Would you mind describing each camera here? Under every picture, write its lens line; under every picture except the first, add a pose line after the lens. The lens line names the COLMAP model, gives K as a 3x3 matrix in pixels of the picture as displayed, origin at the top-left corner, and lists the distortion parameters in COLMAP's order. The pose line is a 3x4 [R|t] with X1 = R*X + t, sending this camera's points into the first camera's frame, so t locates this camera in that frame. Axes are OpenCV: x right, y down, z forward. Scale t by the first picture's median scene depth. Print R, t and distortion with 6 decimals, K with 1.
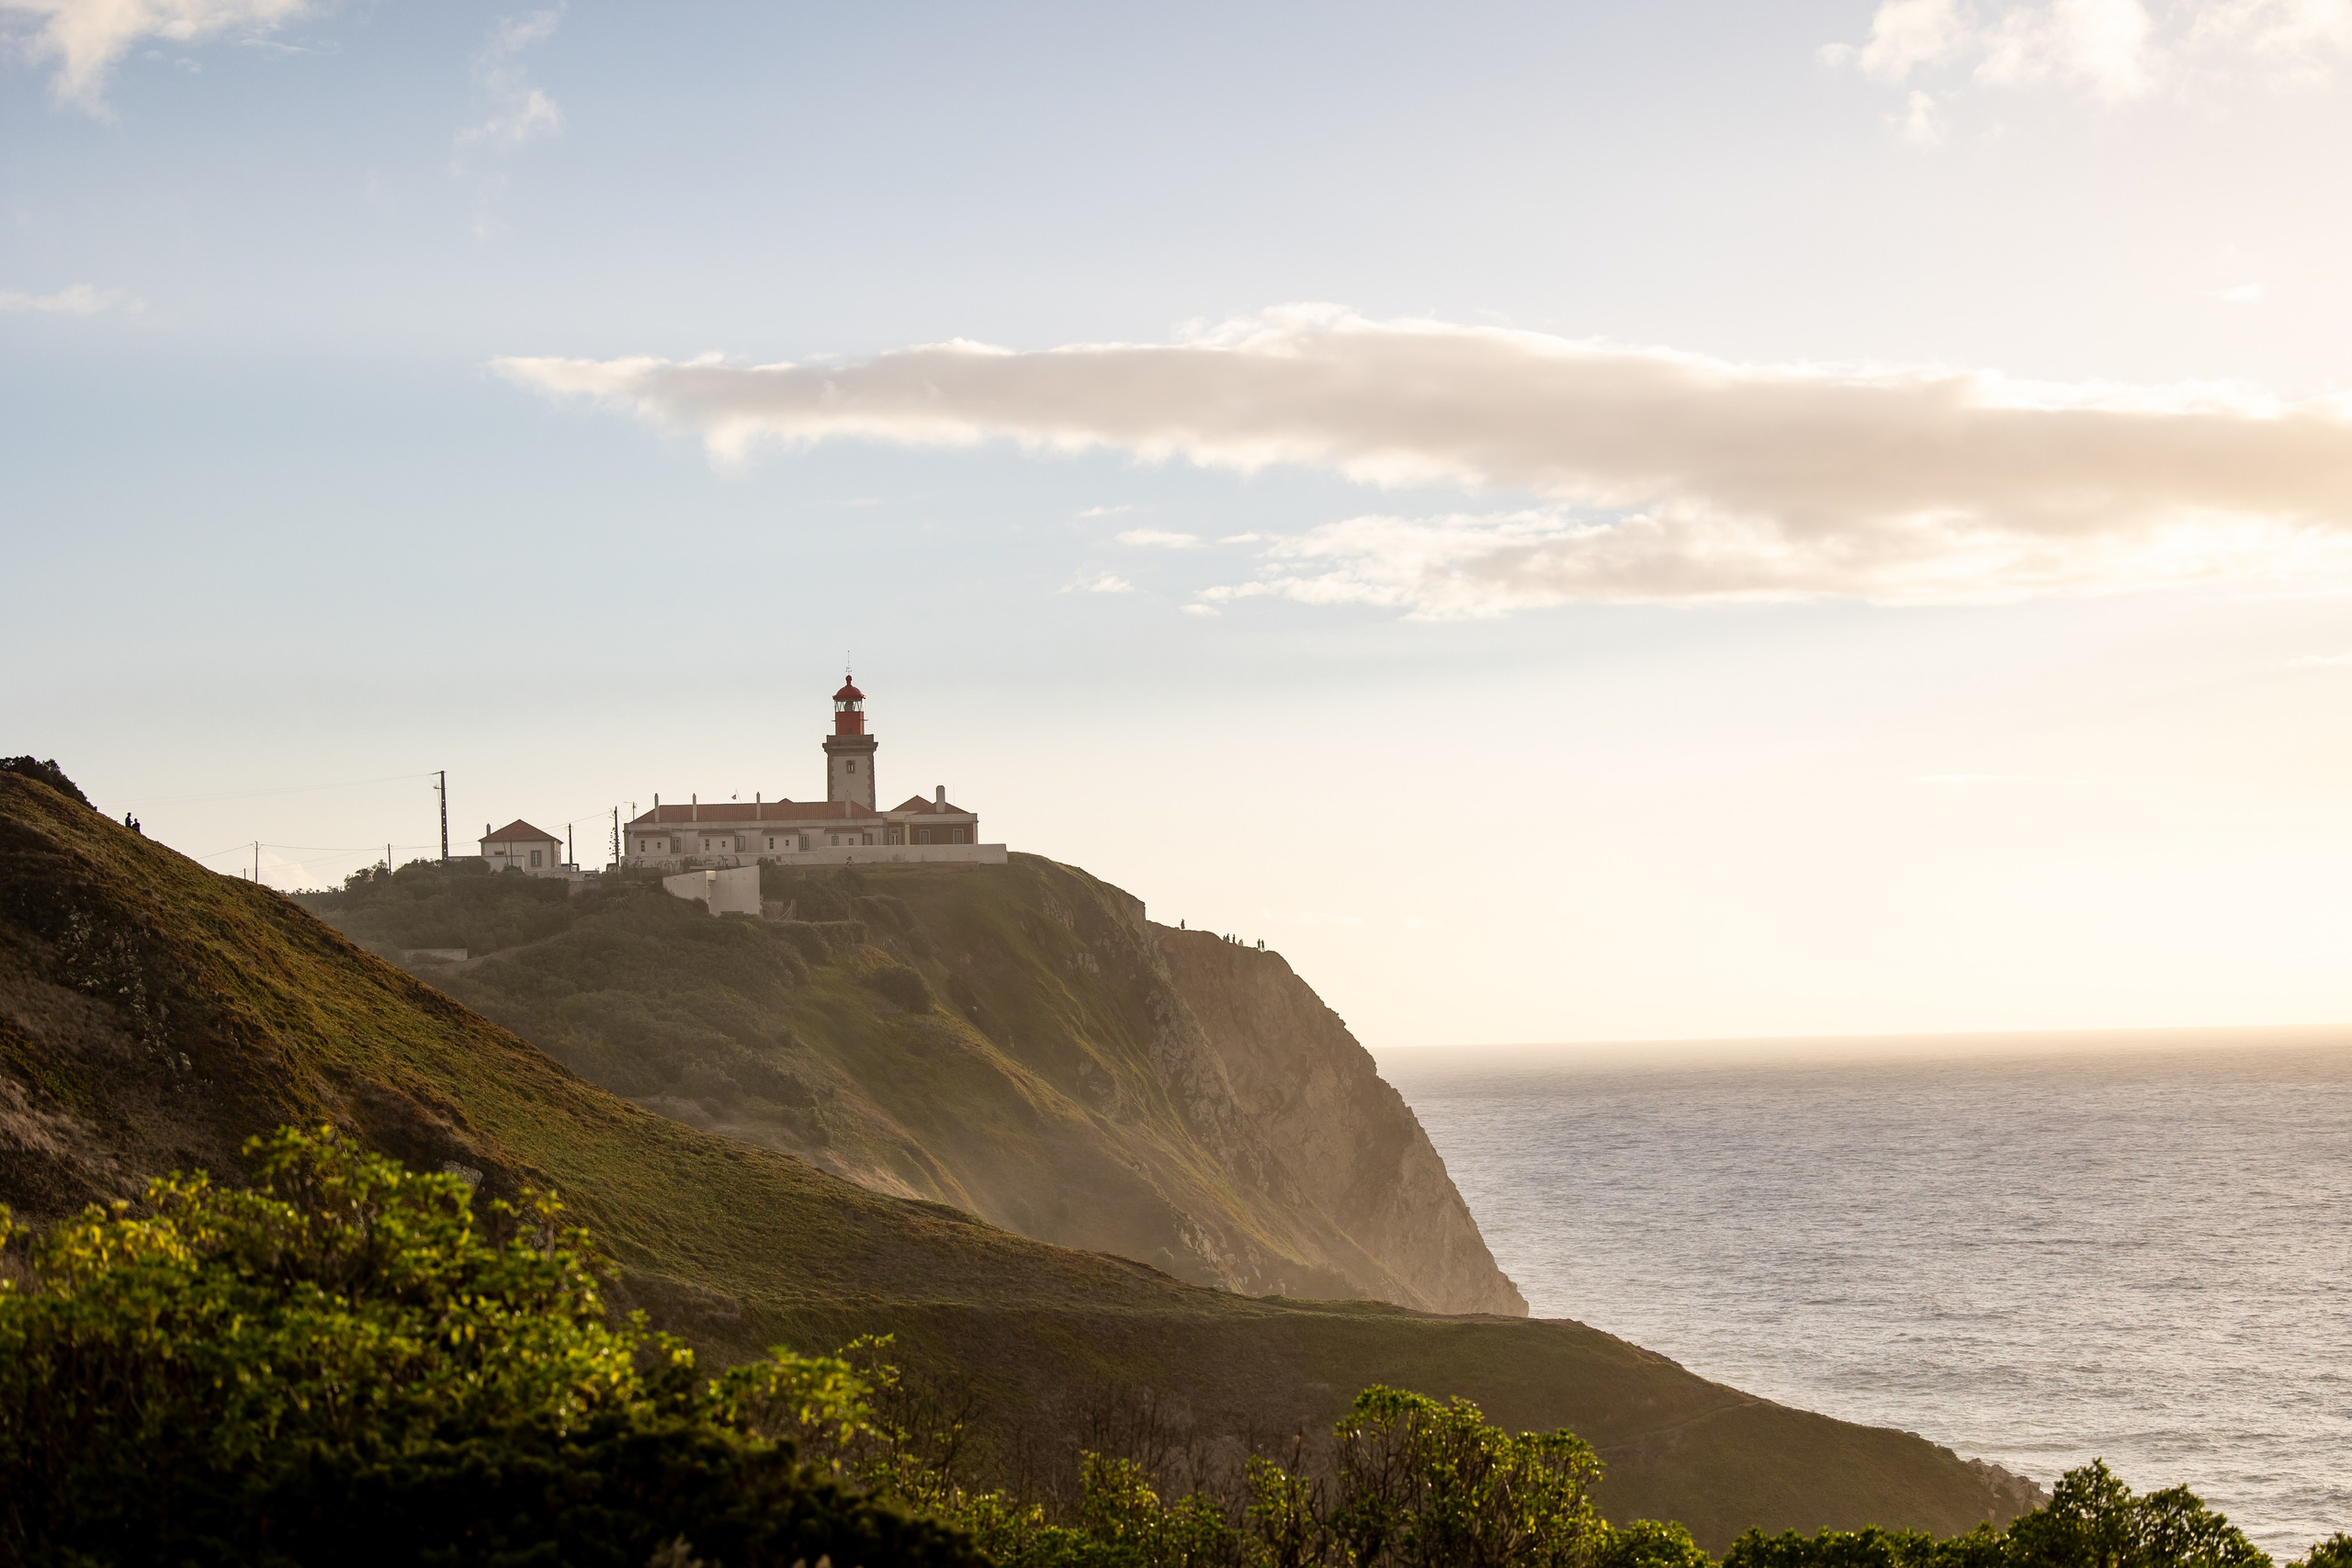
lens RADIAL K [[4669.2, 0, 1178.0], [0, 4669.2, 785.3], [0, 0, 1]] dist [0.100533, 0.000000]
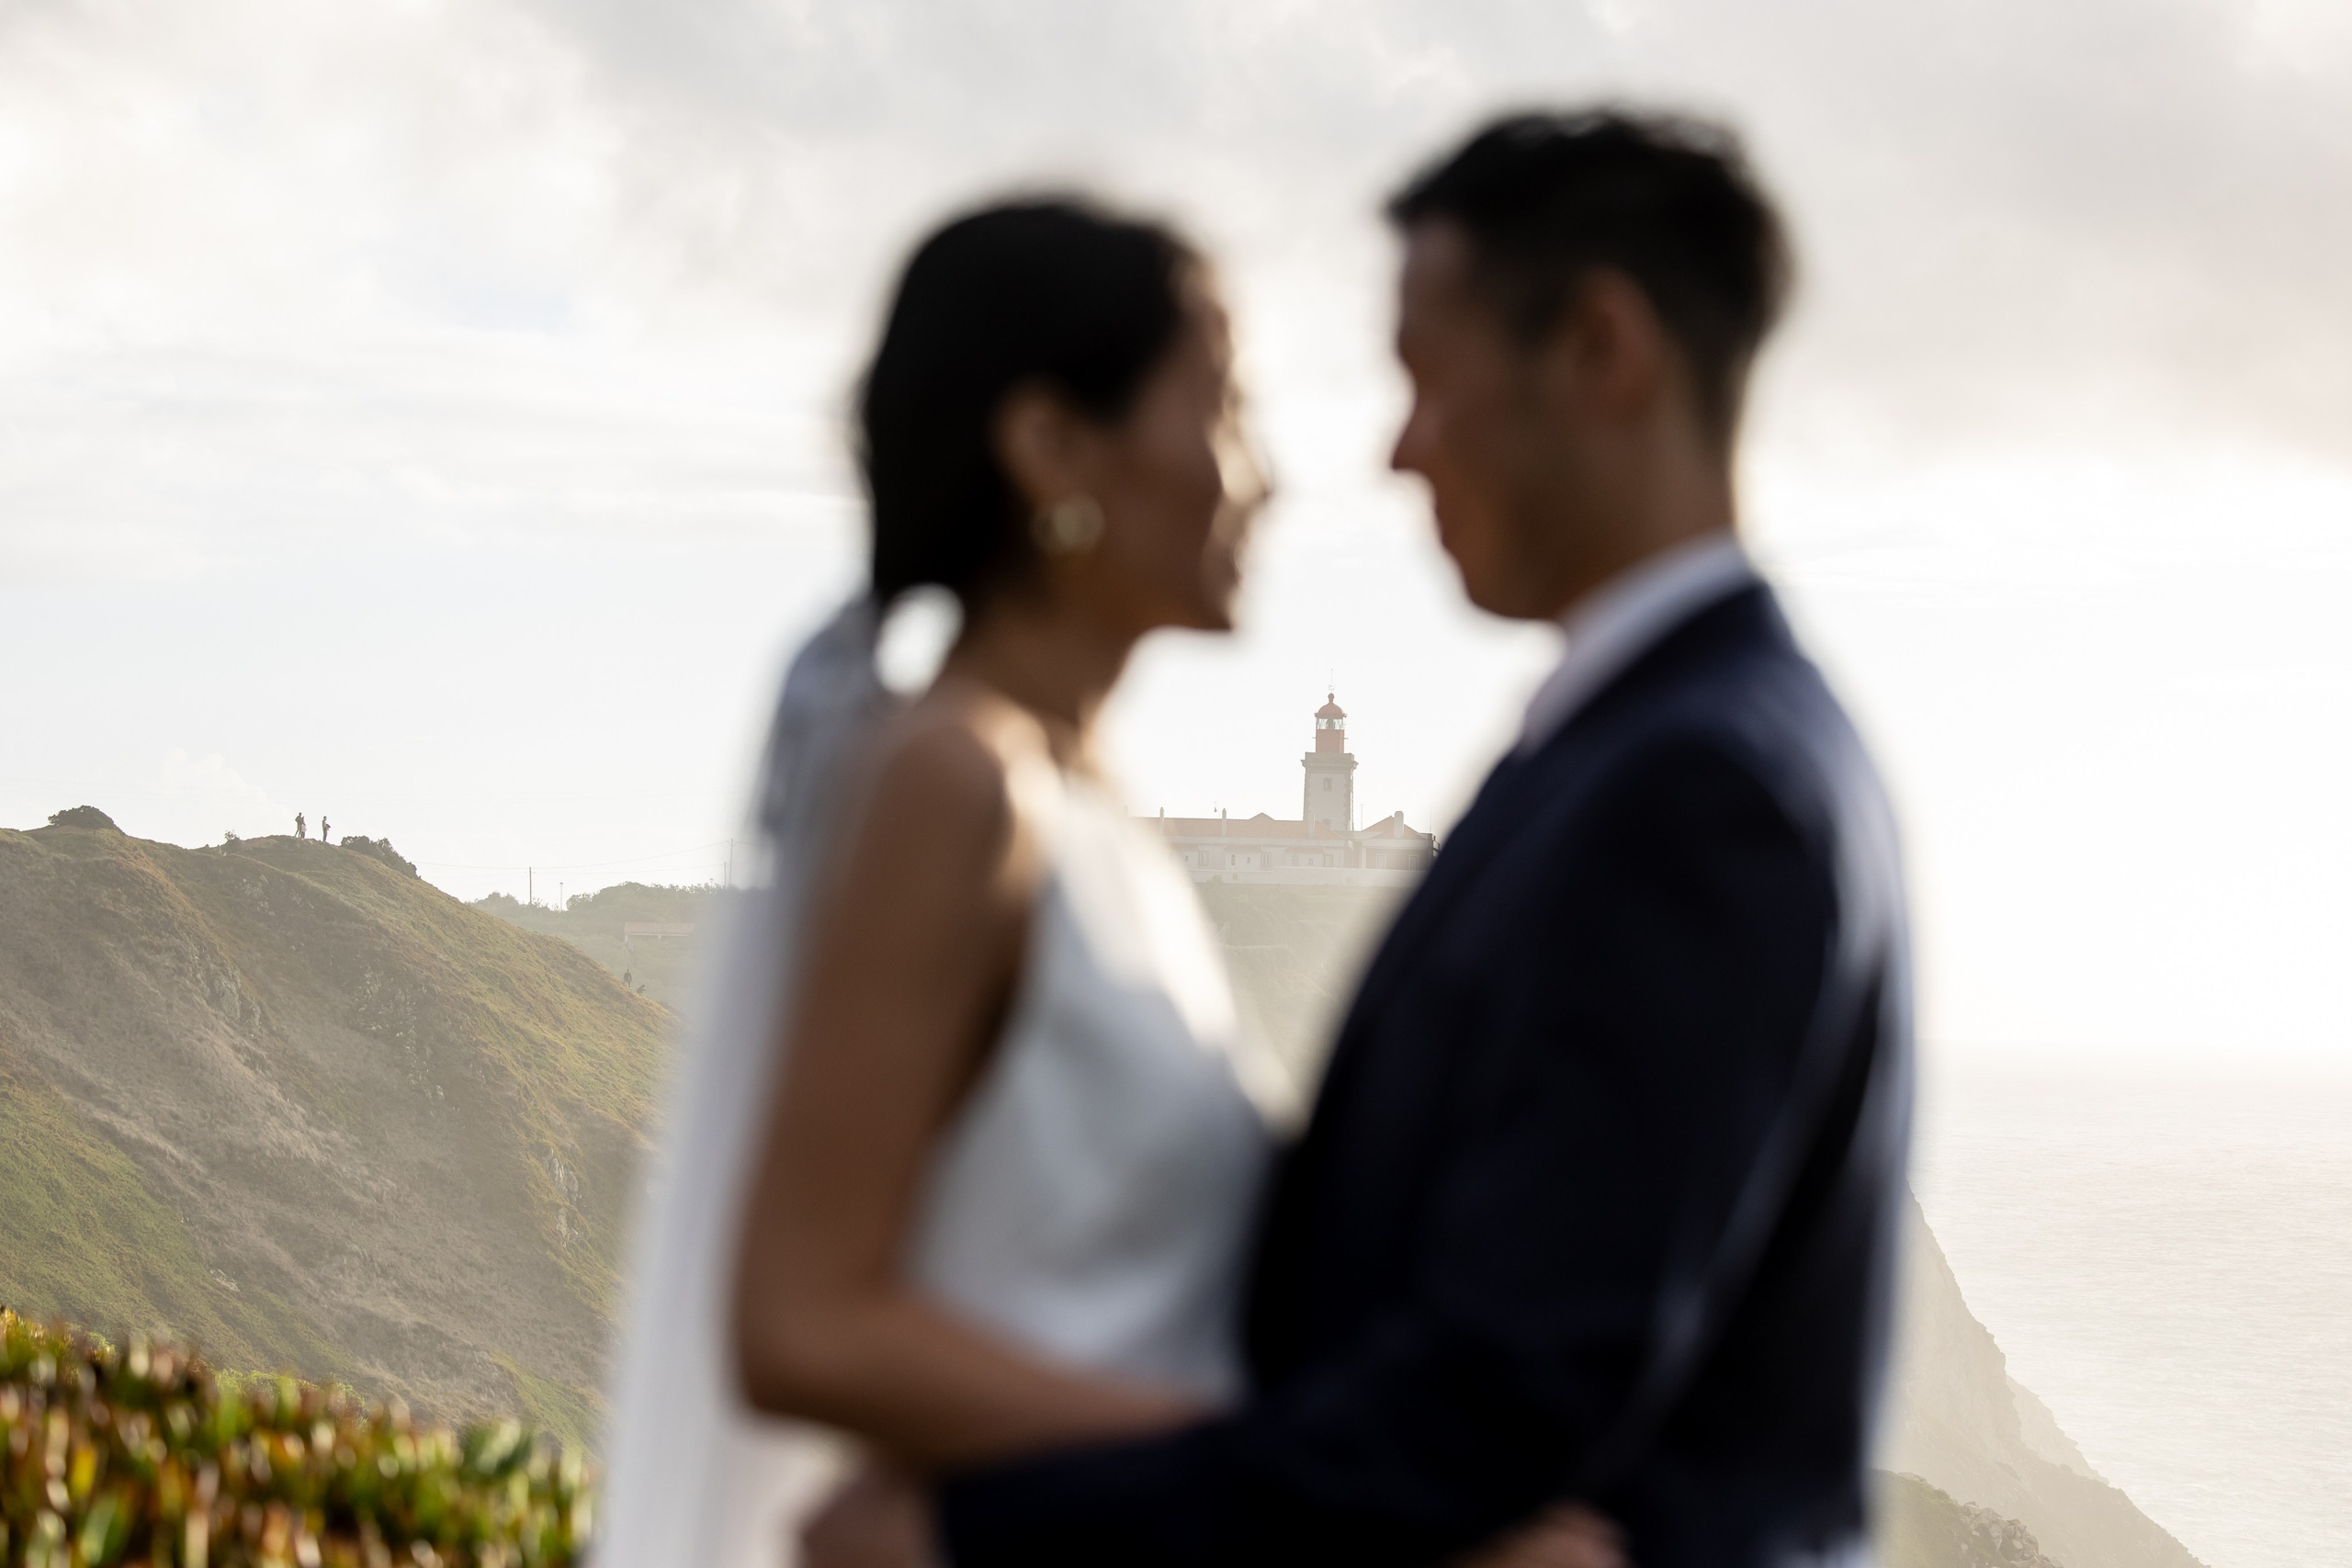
lens RADIAL K [[5359.8, 0, 1175.1], [0, 5359.8, 783.2], [0, 0, 1]] dist [0.011856, 0.000000]
pose [[0.987666, 0.045235, -0.149897, 0.199935], [-0.043589, 0.998948, 0.014251, -0.054533], [0.150384, -0.007541, 0.988599, -0.420243]]
